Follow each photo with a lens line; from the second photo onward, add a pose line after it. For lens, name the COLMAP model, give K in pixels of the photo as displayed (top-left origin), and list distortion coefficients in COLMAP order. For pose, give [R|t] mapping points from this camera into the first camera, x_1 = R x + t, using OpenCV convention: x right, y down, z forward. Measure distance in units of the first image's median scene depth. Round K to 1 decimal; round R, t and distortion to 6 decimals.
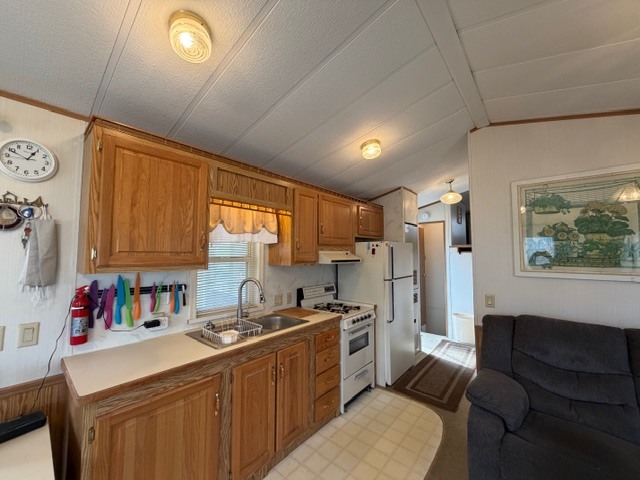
lens RADIAL K [[254.9, 0, 318.4], [0, 254.9, 241.9], [0, 0, 1]] dist [-0.002629, -0.000055]
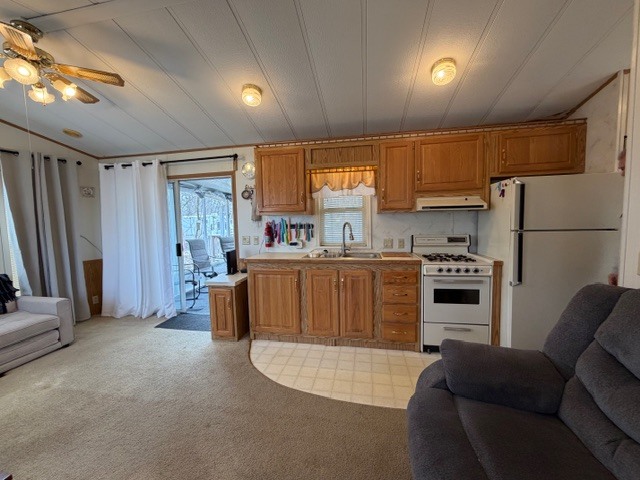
lens RADIAL K [[254.9, 0, 318.4], [0, 254.9, 241.9], [0, 0, 1]] dist [-0.002629, -0.000055]
pose [[0.498068, 0.060240, -0.865043, 0.780681], [0.064218, 0.992282, 0.106076, 0.084157], [0.864757, -0.108384, 0.490356, 0.162069]]
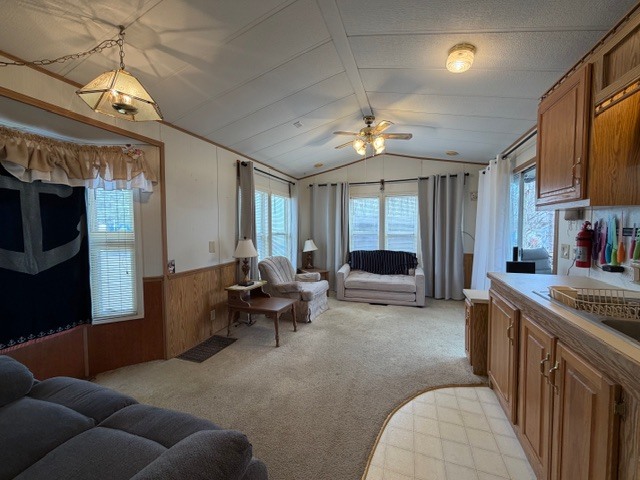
lens RADIAL K [[254.9, 0, 318.4], [0, 254.9, 241.9], [0, 0, 1]] dist [-0.002629, -0.000055]
pose [[-0.936479, 0.029137, -0.349512, 0.439425], [0.028696, 0.999567, 0.006441, 0.140758], [0.349549, -0.003998, -0.936910, 1.050427]]
